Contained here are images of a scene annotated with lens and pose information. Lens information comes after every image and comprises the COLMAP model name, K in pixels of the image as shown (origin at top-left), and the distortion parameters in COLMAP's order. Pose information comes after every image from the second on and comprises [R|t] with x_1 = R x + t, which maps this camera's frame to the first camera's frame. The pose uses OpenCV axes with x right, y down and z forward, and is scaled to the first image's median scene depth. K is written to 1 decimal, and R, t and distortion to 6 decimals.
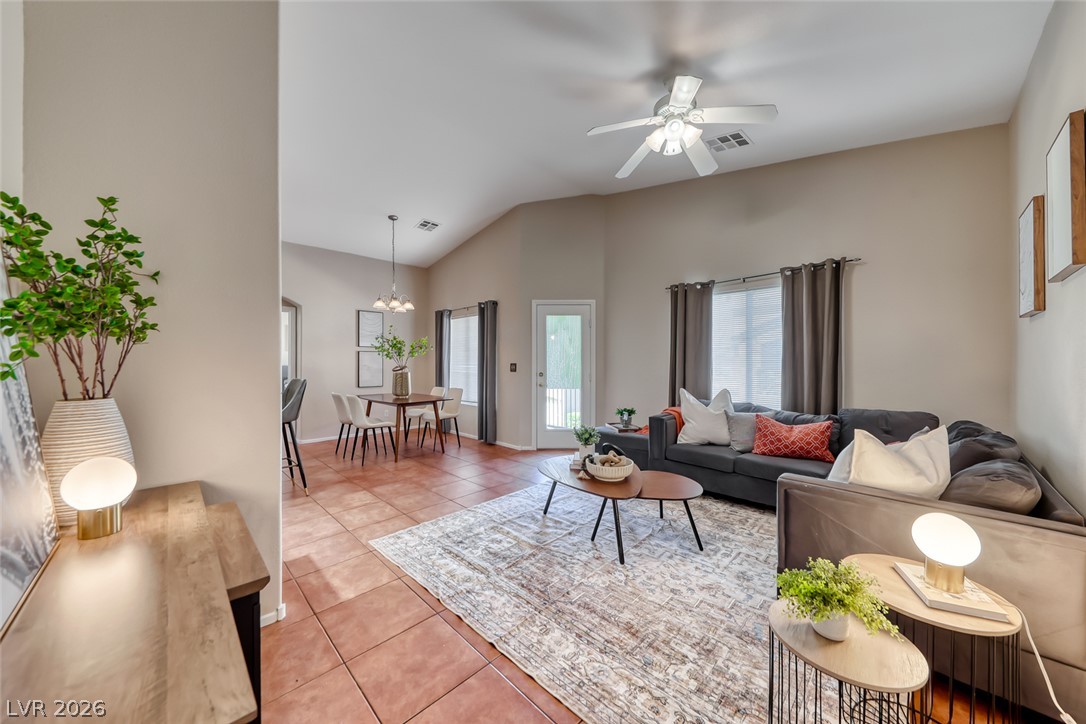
lens RADIAL K [[373.8, 0, 540.0], [0, 373.8, 362.5], [0, 0, 1]] dist [0.025068, -0.008755]
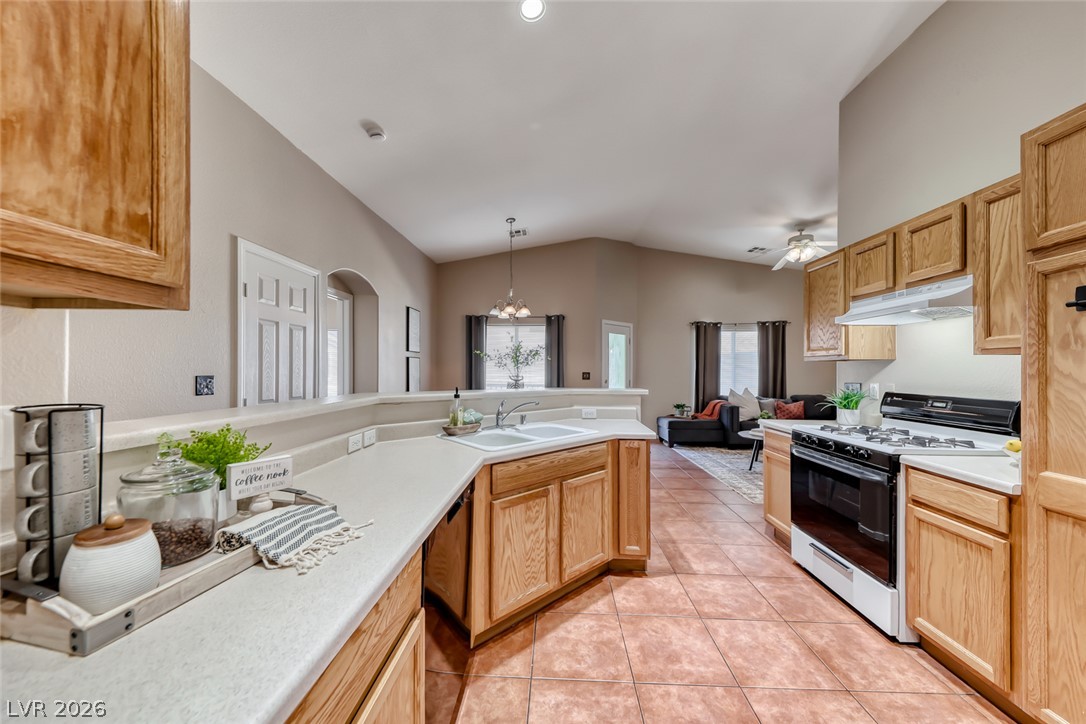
lens RADIAL K [[382.2, 0, 546.1], [0, 382.2, 366.5], [0, 0, 1]] dist [0.018393, -0.009082]
pose [[0.727231, 0.008388, 0.686342, -1.551566], [-0.004509, 0.999962, -0.007443, -0.011371], [-0.686378, 0.002318, 0.727241, 0.382745]]
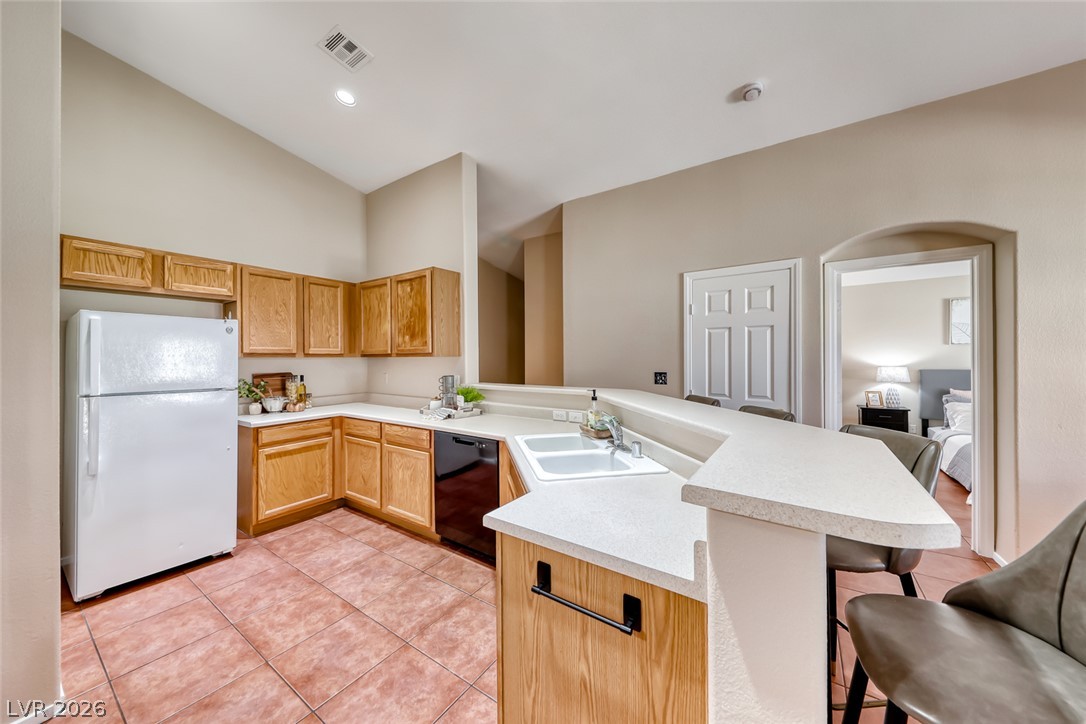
lens RADIAL K [[376.0, 0, 539.7], [0, 376.0, 356.1], [0, 0, 1]] dist [0.018873, -0.007966]
pose [[0.182911, -0.006662, -0.983107, -0.573058], [0.005964, 0.999966, -0.005667, -0.036439], [0.983111, -0.004827, 0.182945, 0.741710]]
